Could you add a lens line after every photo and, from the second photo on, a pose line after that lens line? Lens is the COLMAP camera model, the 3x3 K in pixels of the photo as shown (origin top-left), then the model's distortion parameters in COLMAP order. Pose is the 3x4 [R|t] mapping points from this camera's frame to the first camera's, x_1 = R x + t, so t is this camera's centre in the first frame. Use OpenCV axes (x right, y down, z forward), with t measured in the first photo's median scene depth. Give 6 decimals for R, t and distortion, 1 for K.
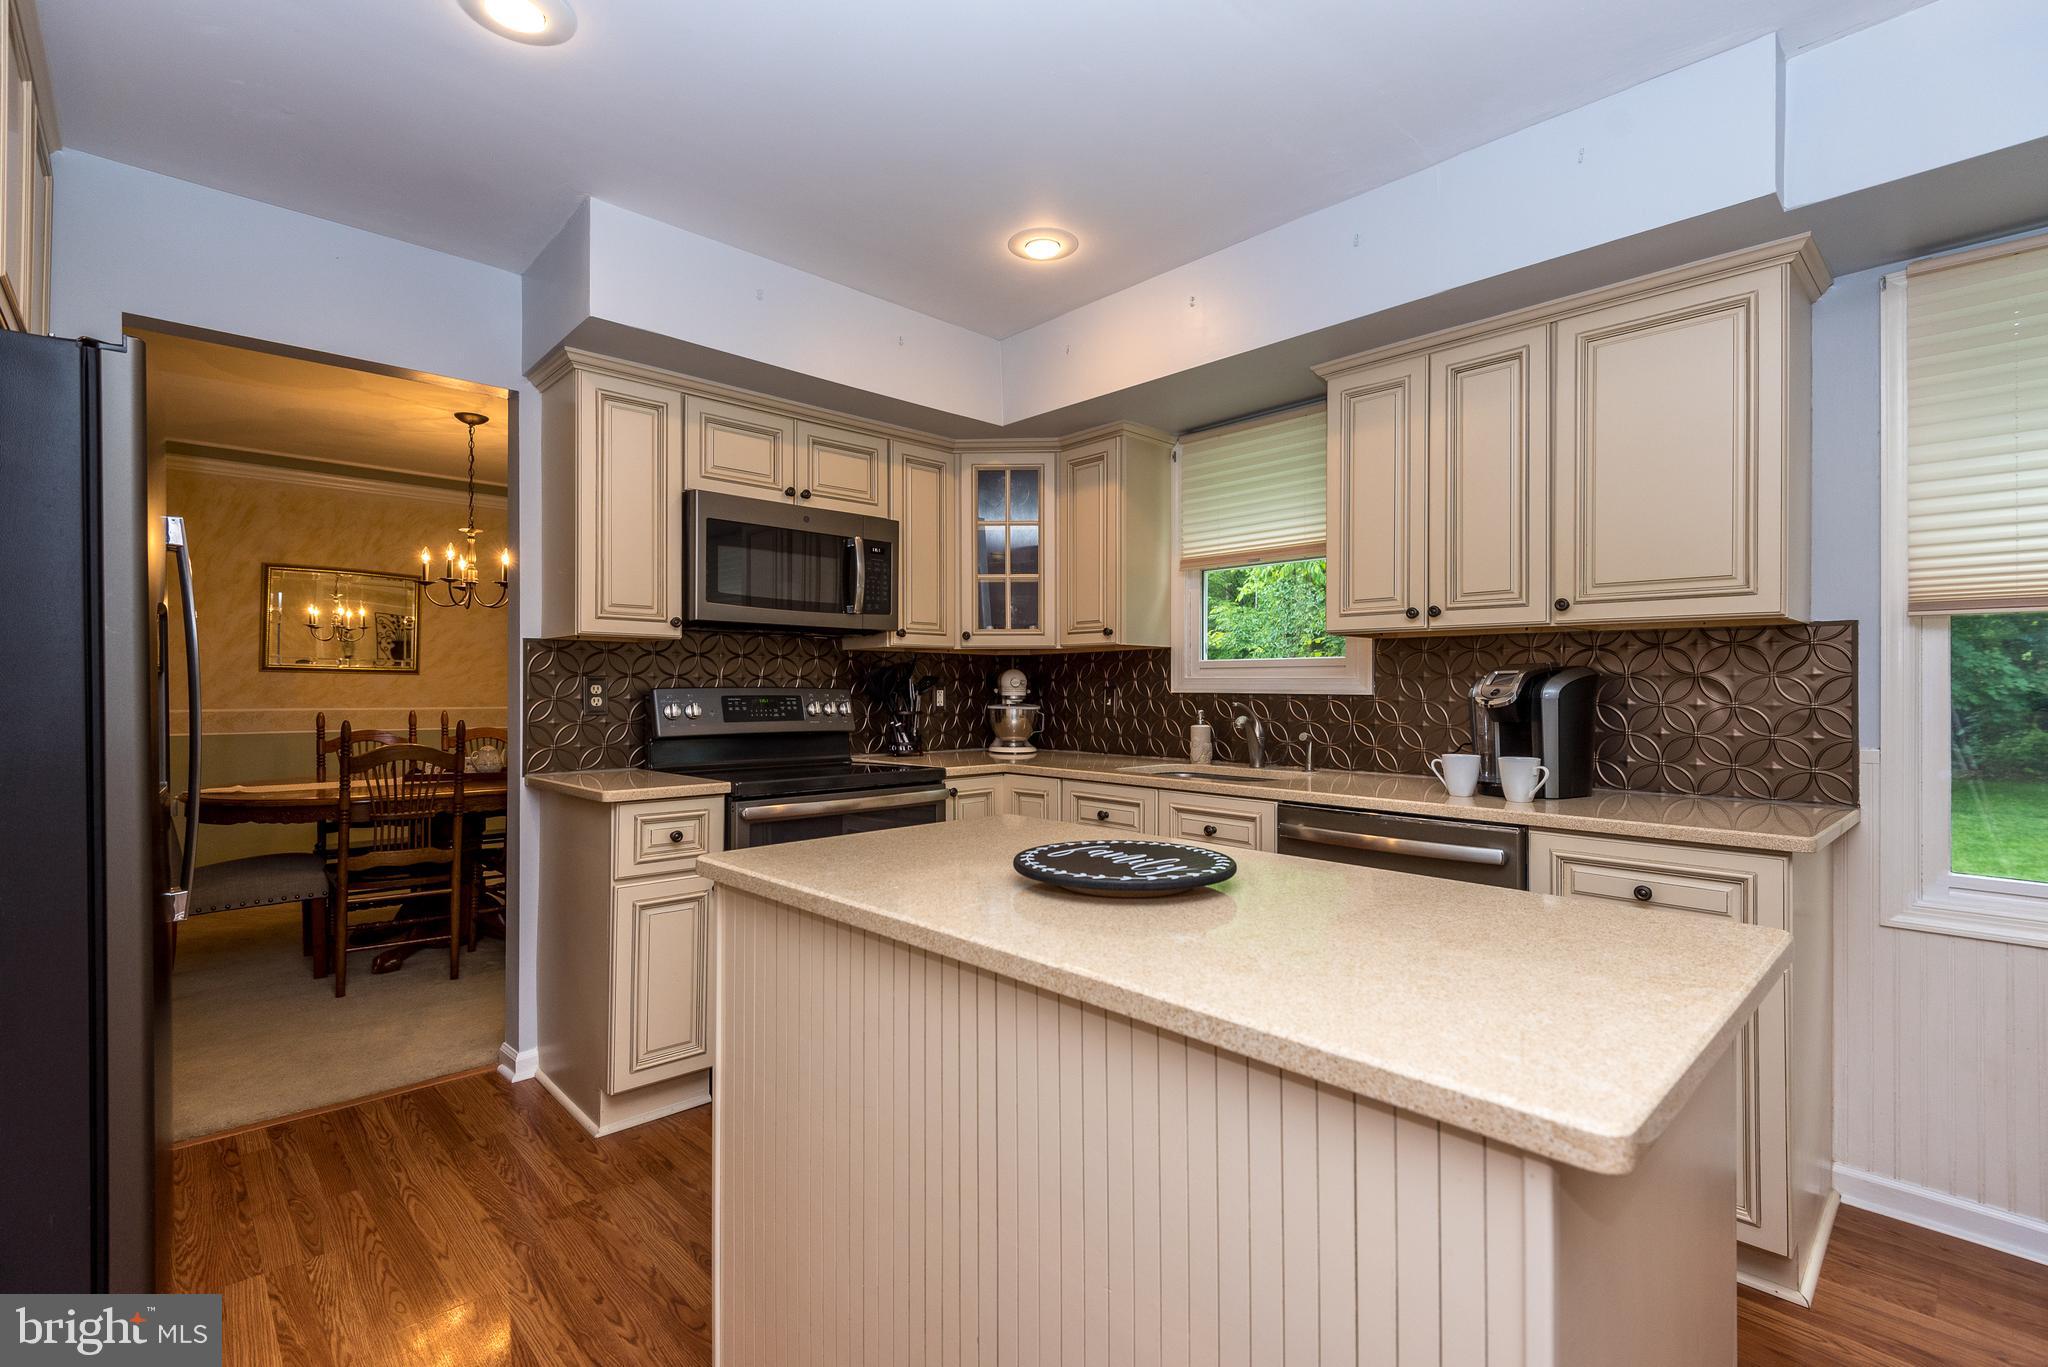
lens RADIAL K [[936.5, 0, 1017.0], [0, 936.5, 689.9], [0, 0, 1]] dist [0.000667, -0.000270]
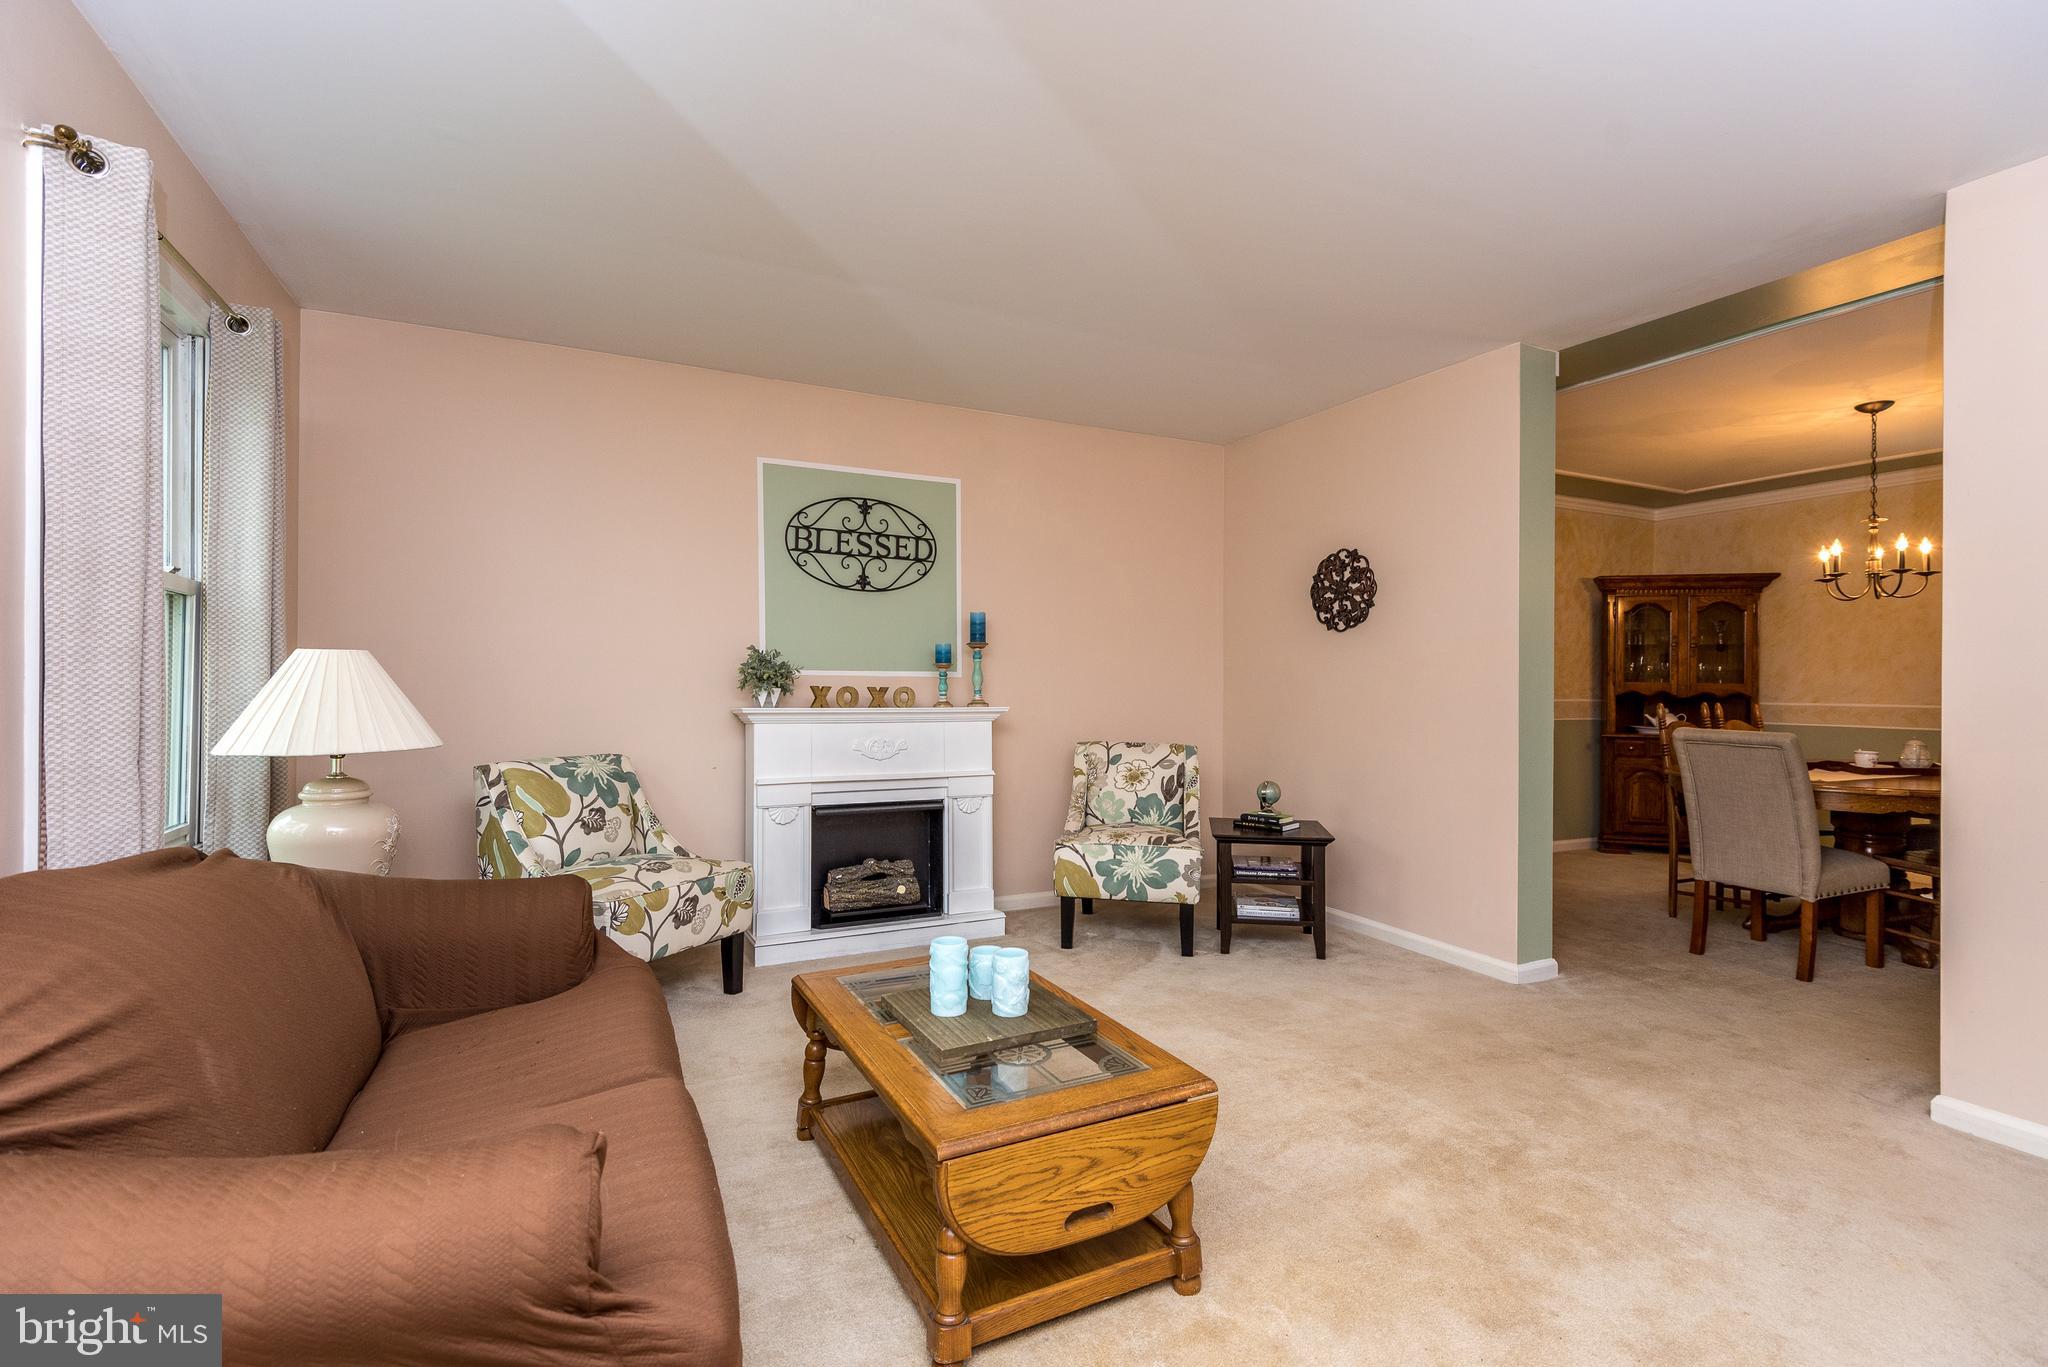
lens RADIAL K [[954.7, 0, 996.9], [0, 954.7, 679.2], [0, 0, 1]] dist [0.042445, -0.022747]
pose [[0.963896, 0.002198, -0.266270, -1.521798], [-0.003910, 0.999975, -0.005900, 0.009081], [0.266251, 0.006728, 0.963880, -0.311487]]
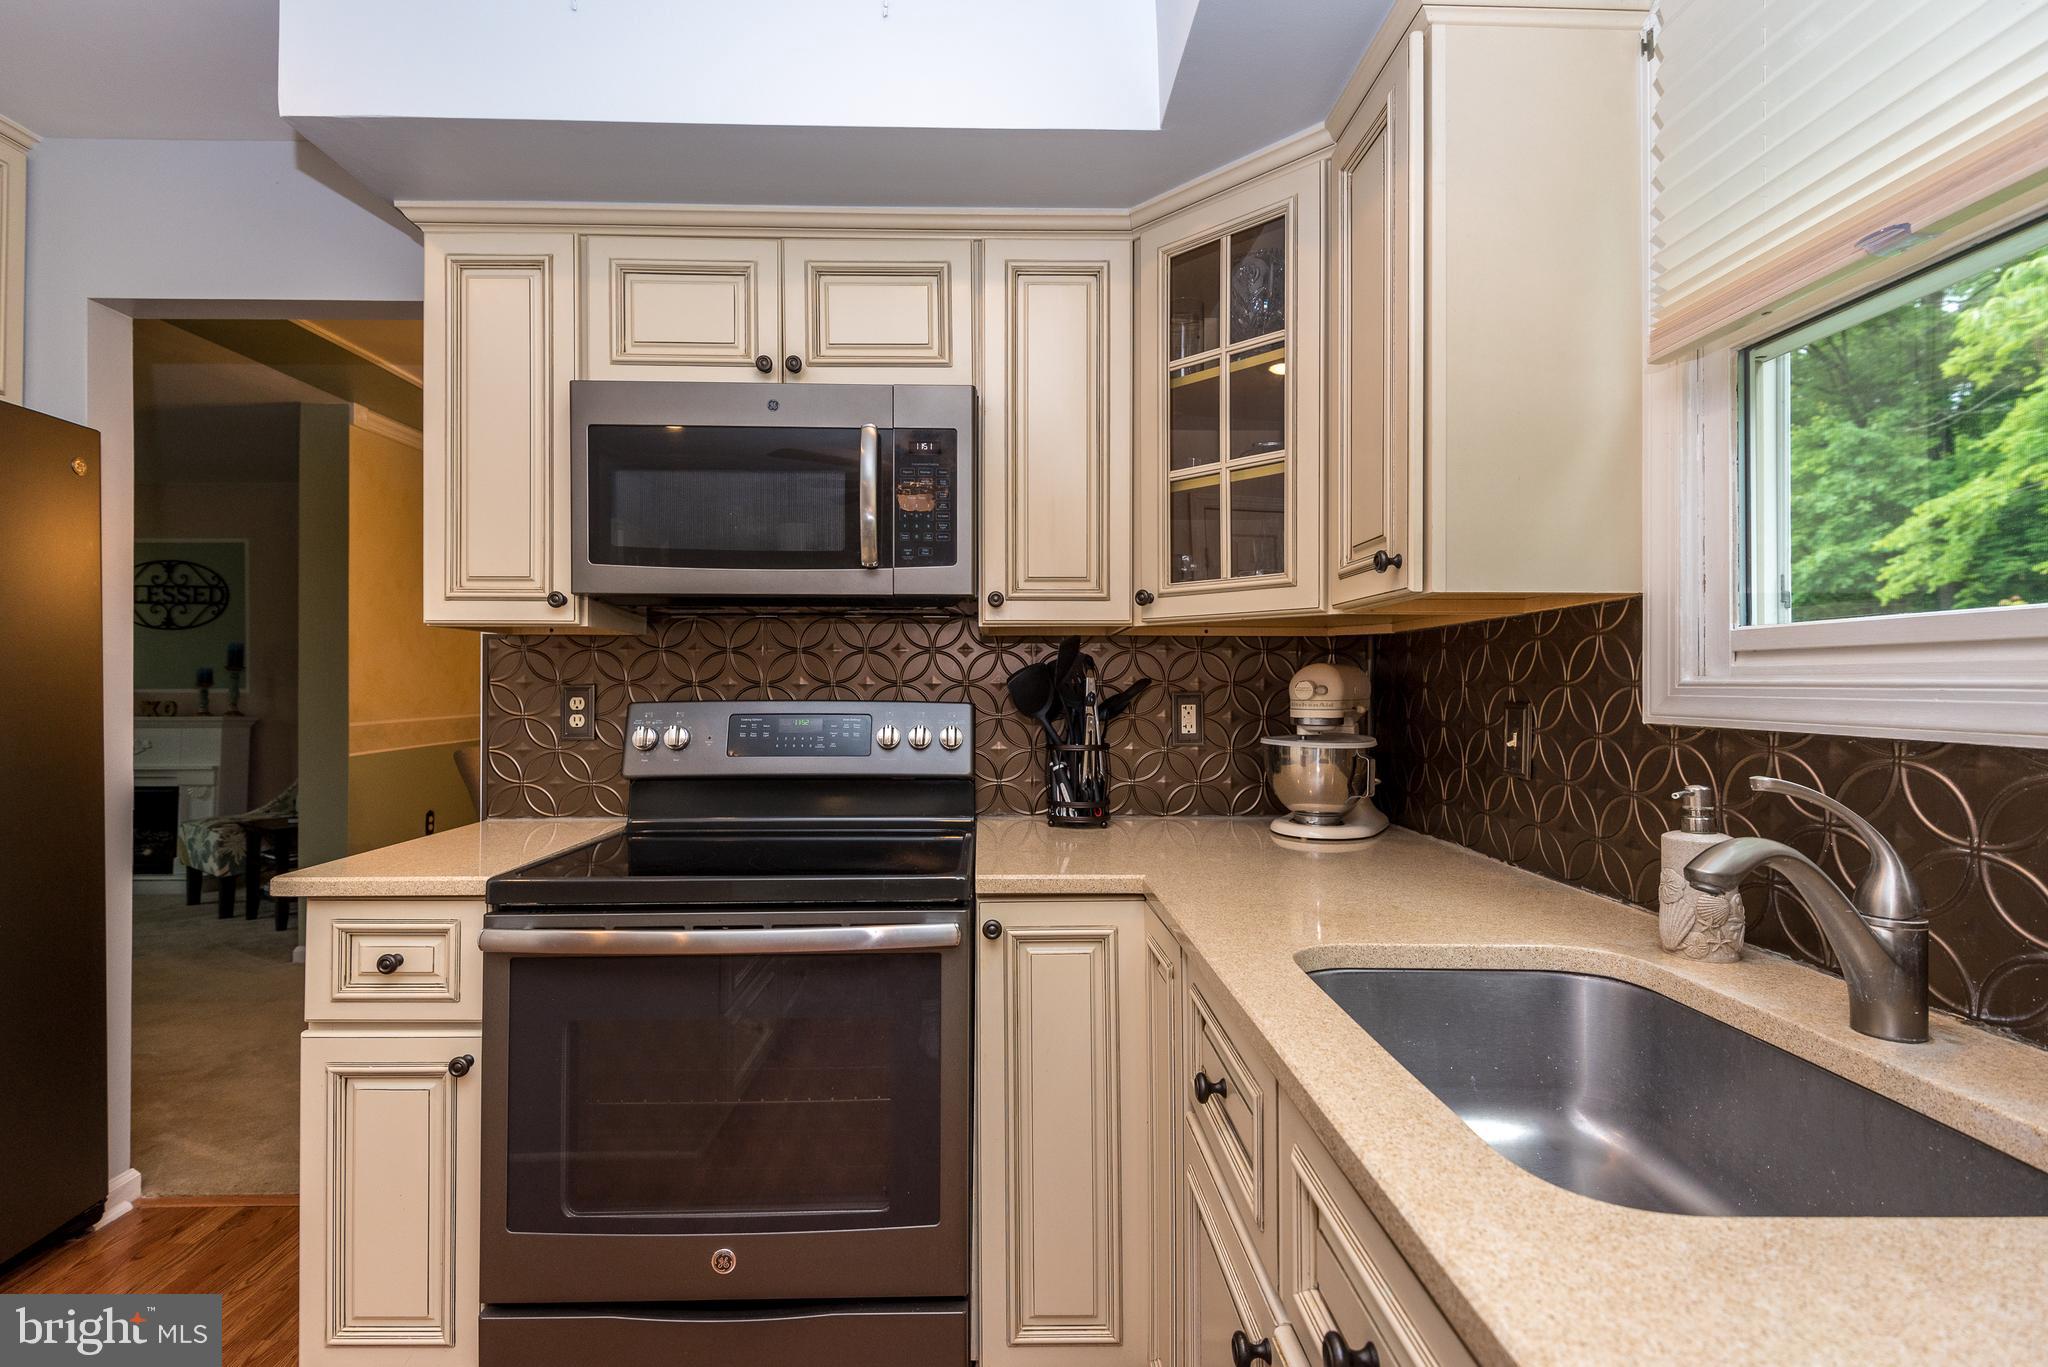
lens RADIAL K [[954.7, 0, 996.9], [0, 954.7, 679.2], [0, 0, 1]] dist [0.042445, -0.022747]
pose [[0.738612, -0.005948, -0.674104, 0.231643], [-0.000619, 0.999955, -0.009502, -0.010216], [0.674130, 0.007436, 0.738575, 0.579712]]
